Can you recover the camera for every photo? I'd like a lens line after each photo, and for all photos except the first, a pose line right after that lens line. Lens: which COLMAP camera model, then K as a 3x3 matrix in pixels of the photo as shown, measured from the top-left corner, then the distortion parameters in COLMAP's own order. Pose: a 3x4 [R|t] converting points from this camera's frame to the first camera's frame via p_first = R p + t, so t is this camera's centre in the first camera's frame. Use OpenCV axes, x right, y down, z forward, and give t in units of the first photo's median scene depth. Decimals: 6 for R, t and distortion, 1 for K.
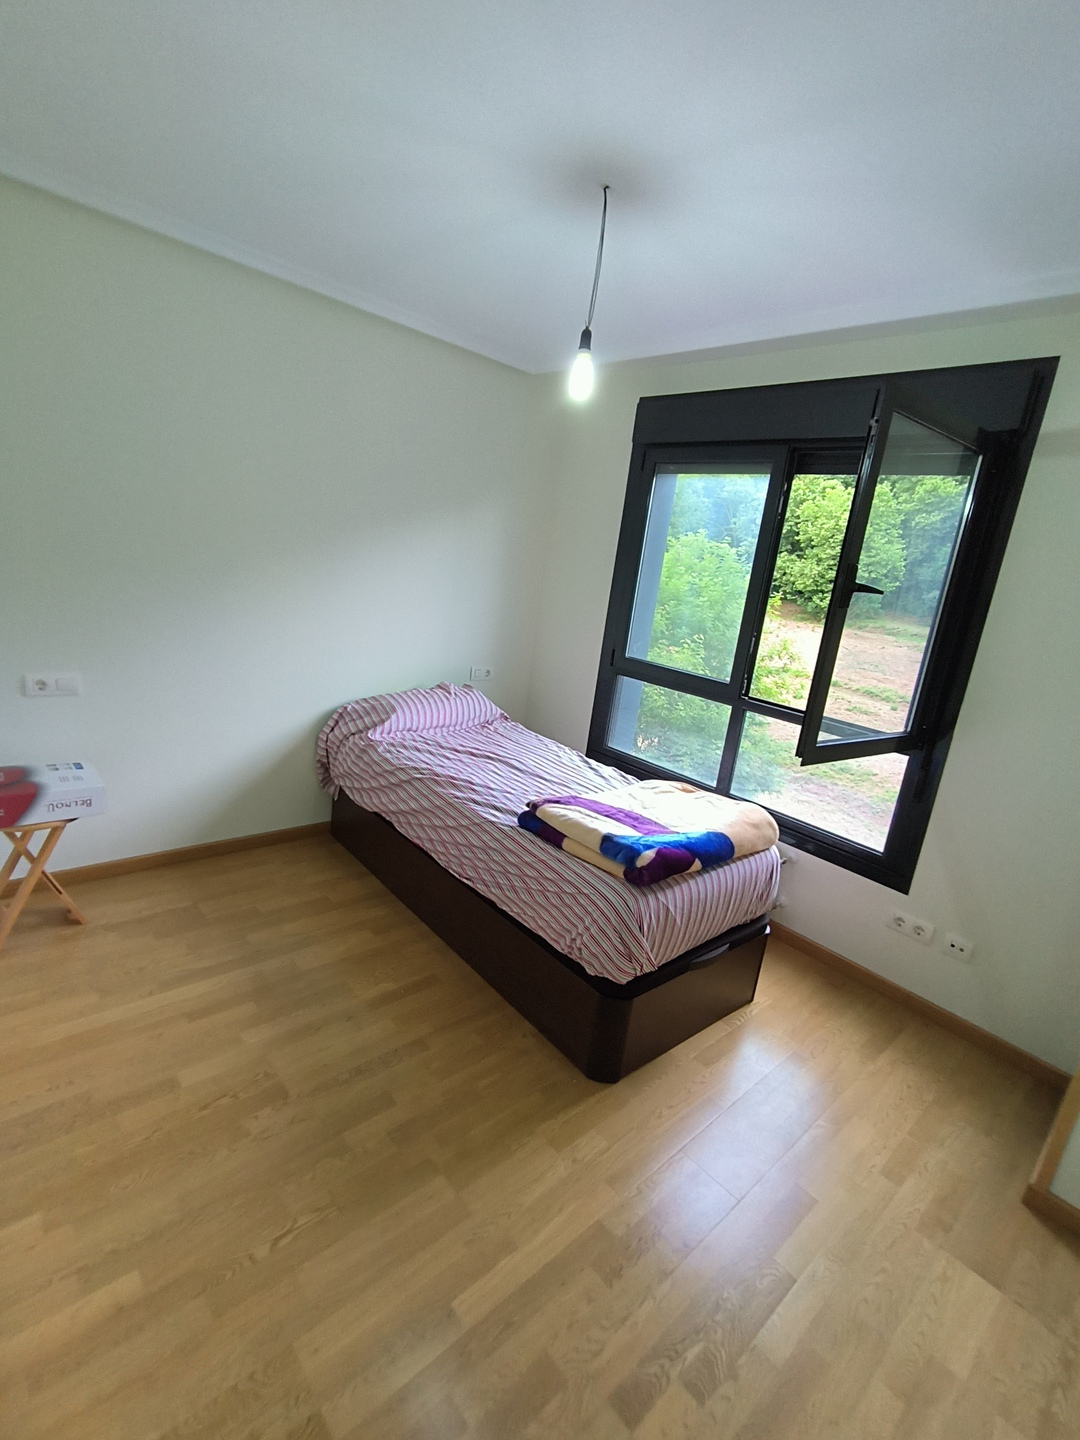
lens RADIAL K [[679.1, 0, 543.8], [0, 679.1, 717.9], [0, 0, 1]] dist [0.001668, 0.000614]
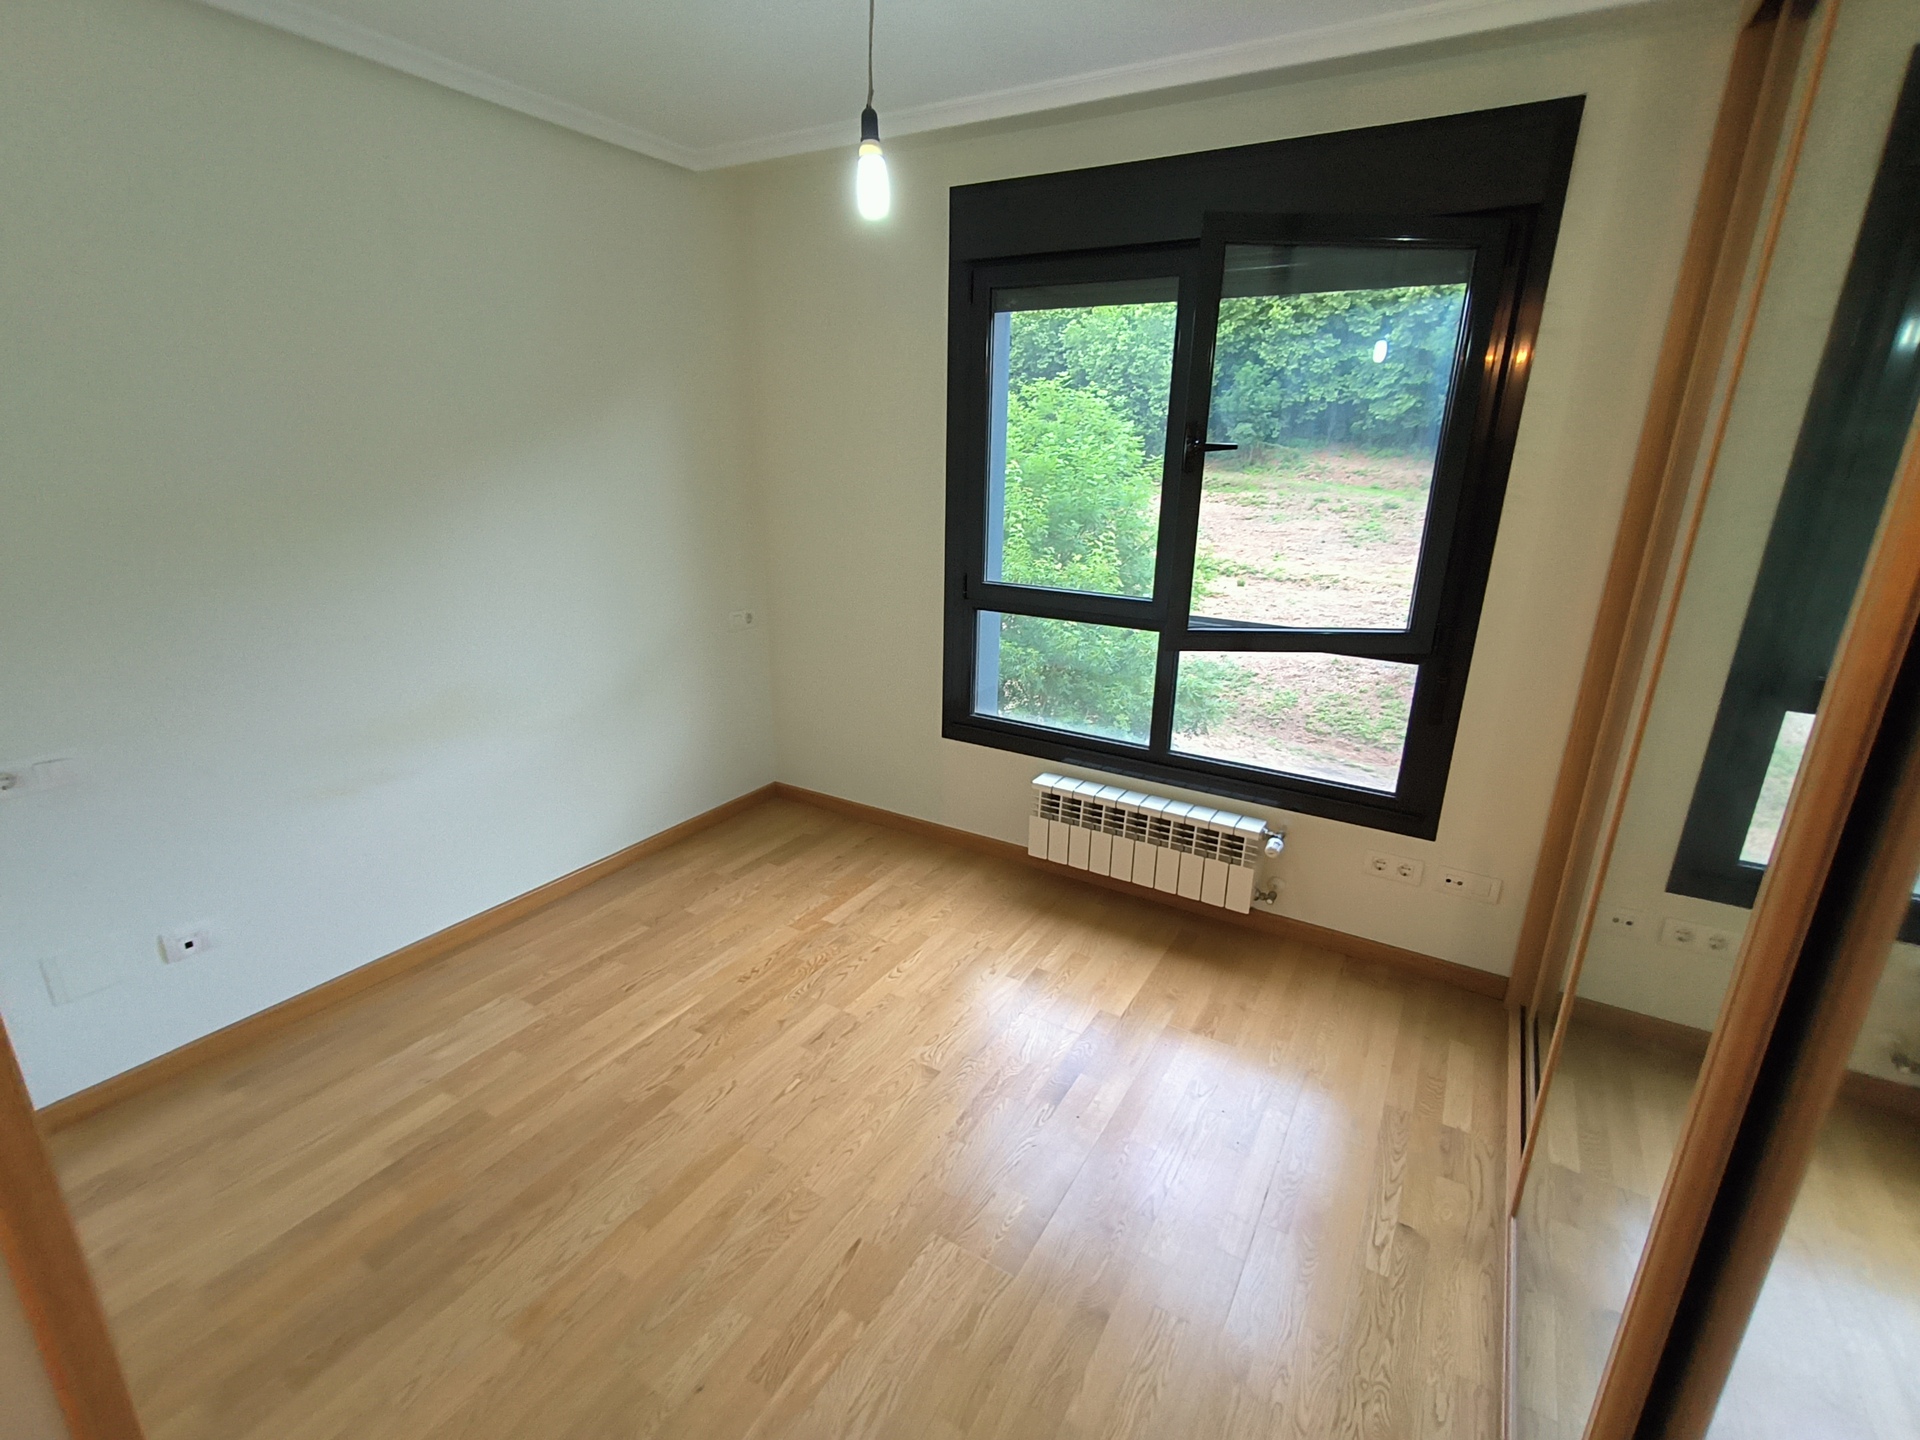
lens RADIAL K [[905.4, 0, 954.1], [0, 905.4, 726.7], [0, 0, 1]] dist [0.001668, 0.000614]
pose [[0.955614, -0.189940, 0.225223, -0.155270], [0.167506, 0.979138, 0.115024, -0.061806], [-0.242372, -0.072192, 0.967494, 0.113584]]
